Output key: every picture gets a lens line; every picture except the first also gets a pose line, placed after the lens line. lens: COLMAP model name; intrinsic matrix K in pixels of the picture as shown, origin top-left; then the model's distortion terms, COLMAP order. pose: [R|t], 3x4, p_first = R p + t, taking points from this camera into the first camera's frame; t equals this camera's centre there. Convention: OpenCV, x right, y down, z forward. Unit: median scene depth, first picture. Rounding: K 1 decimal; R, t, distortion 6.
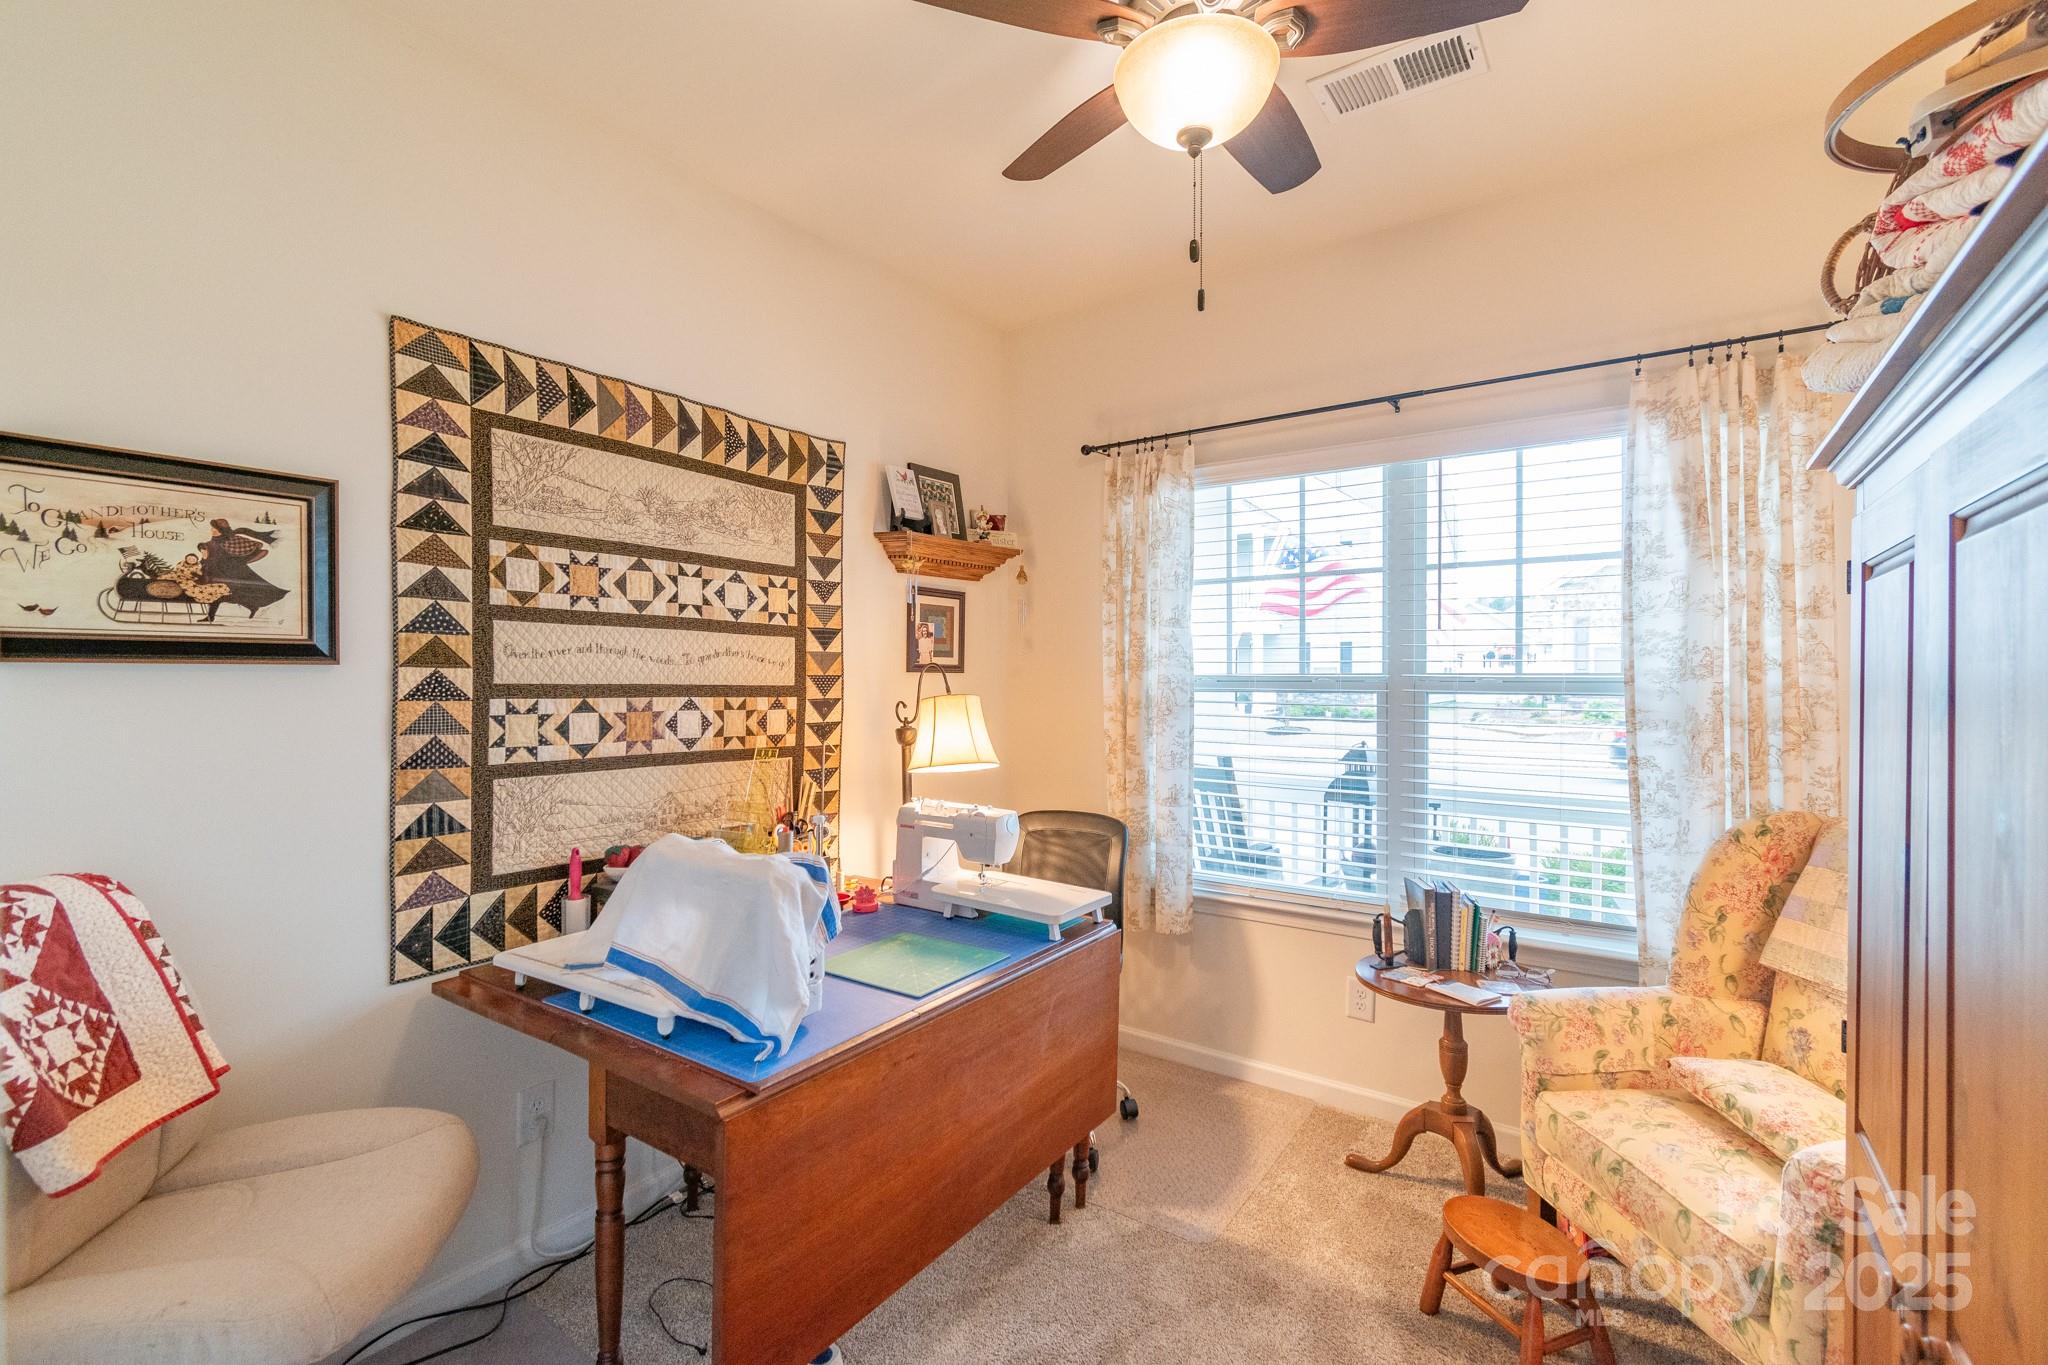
lens RADIAL K [[906.2, 0, 1022.2], [0, 906.2, 683.1], [0, 0, 1]] dist [0.003448, -0.000580]
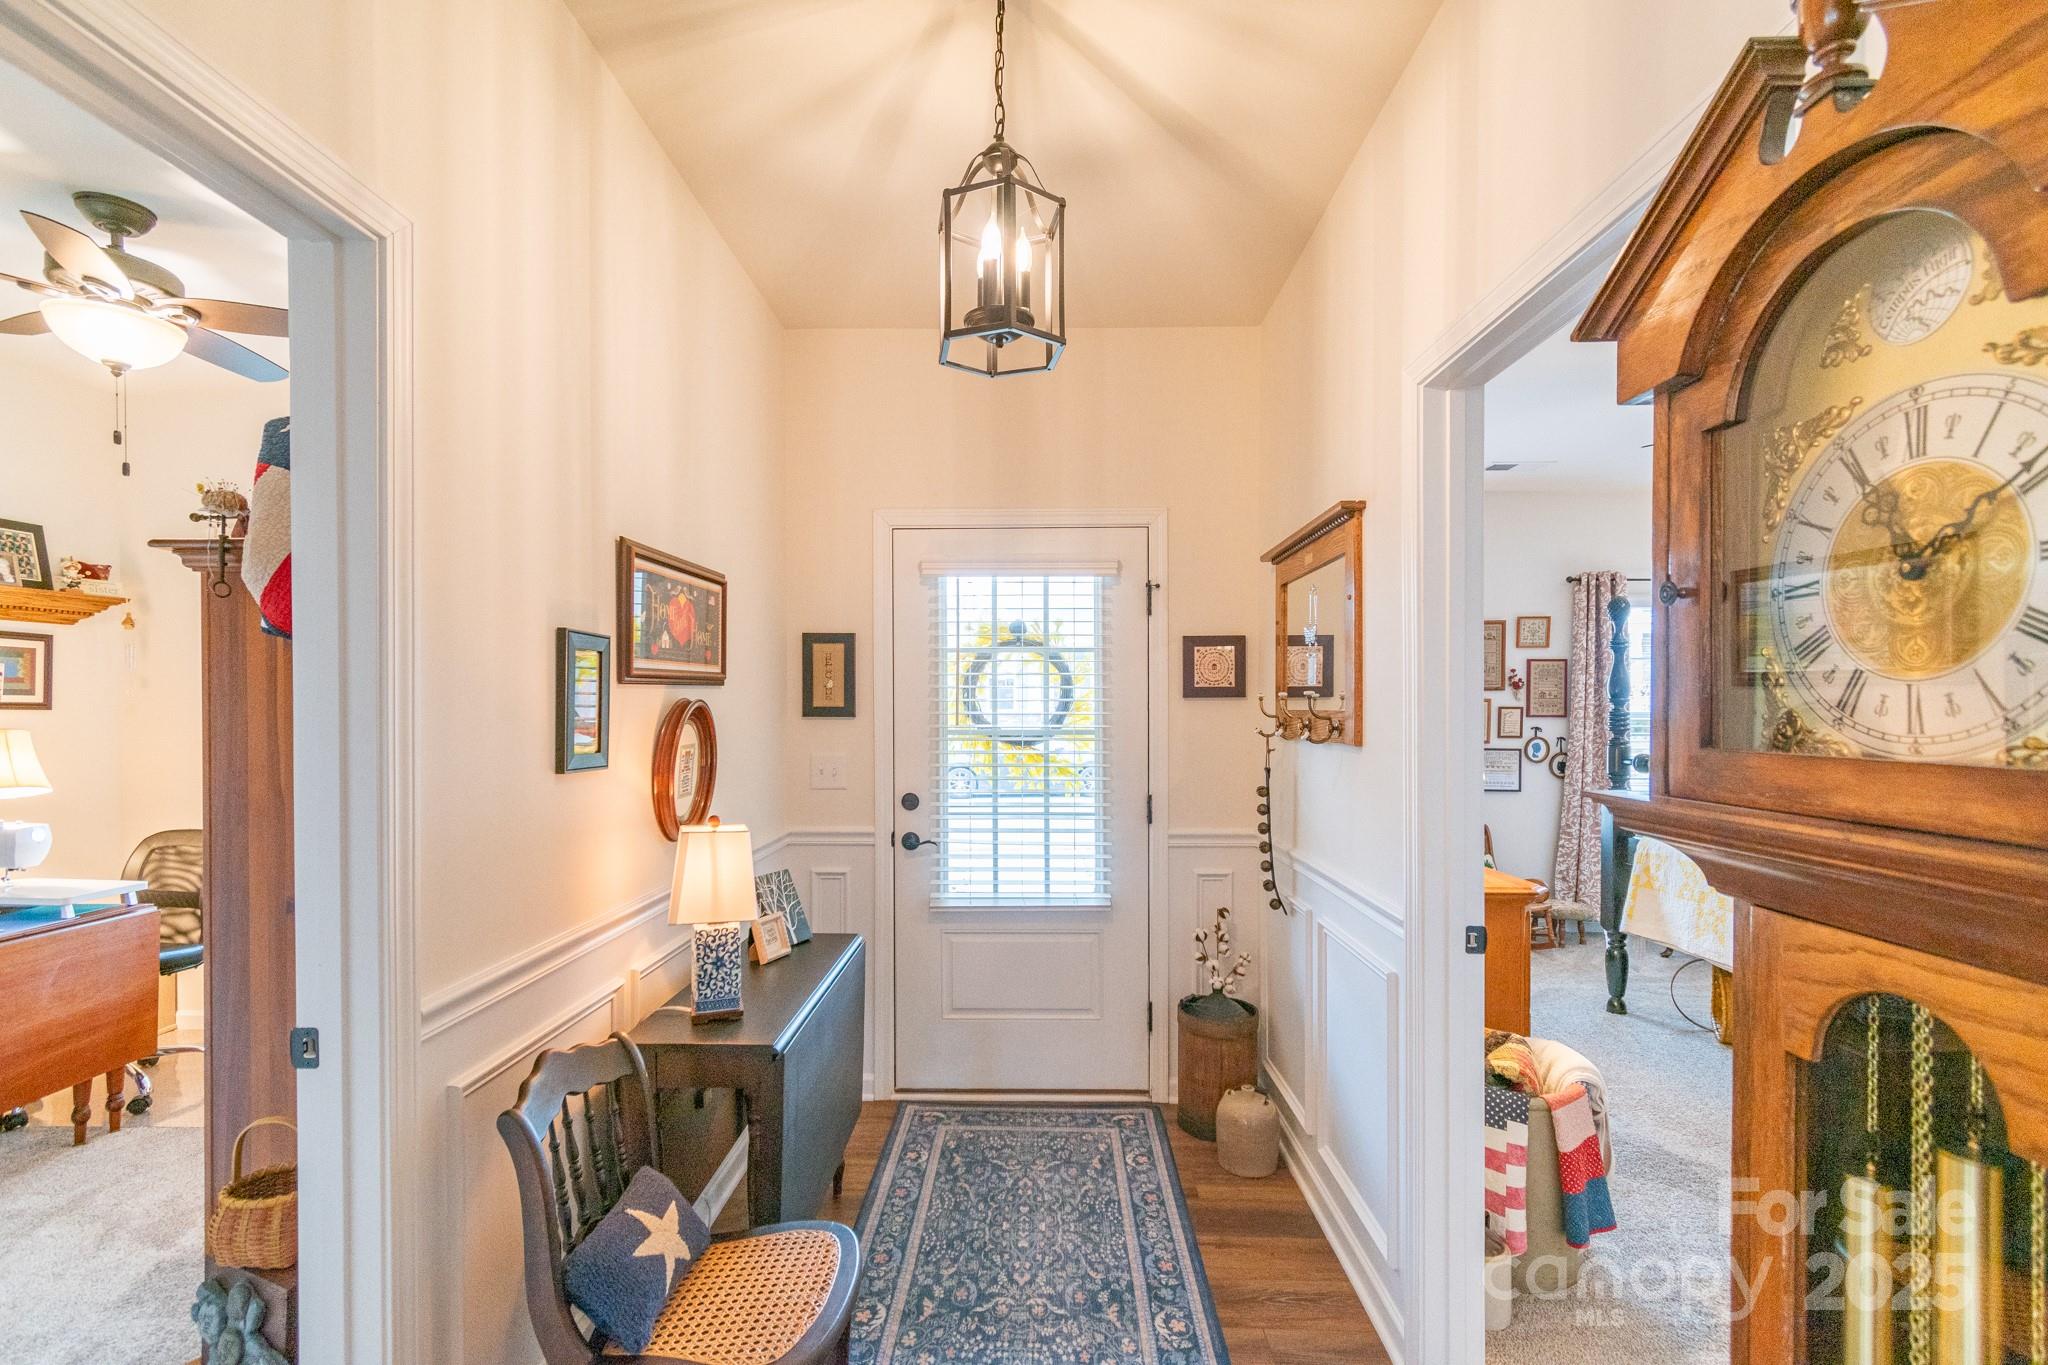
lens RADIAL K [[930.1, 0, 1022.1], [0, 930.1, 714.0], [0, 0, 1]] dist [0.002889, 0.000364]
pose [[0.833873, -0.005357, 0.551930, 0.287420], [0.006887, 0.999976, -0.000698, 0.002120], [-0.551913, 0.004383, 0.833890, -0.564201]]
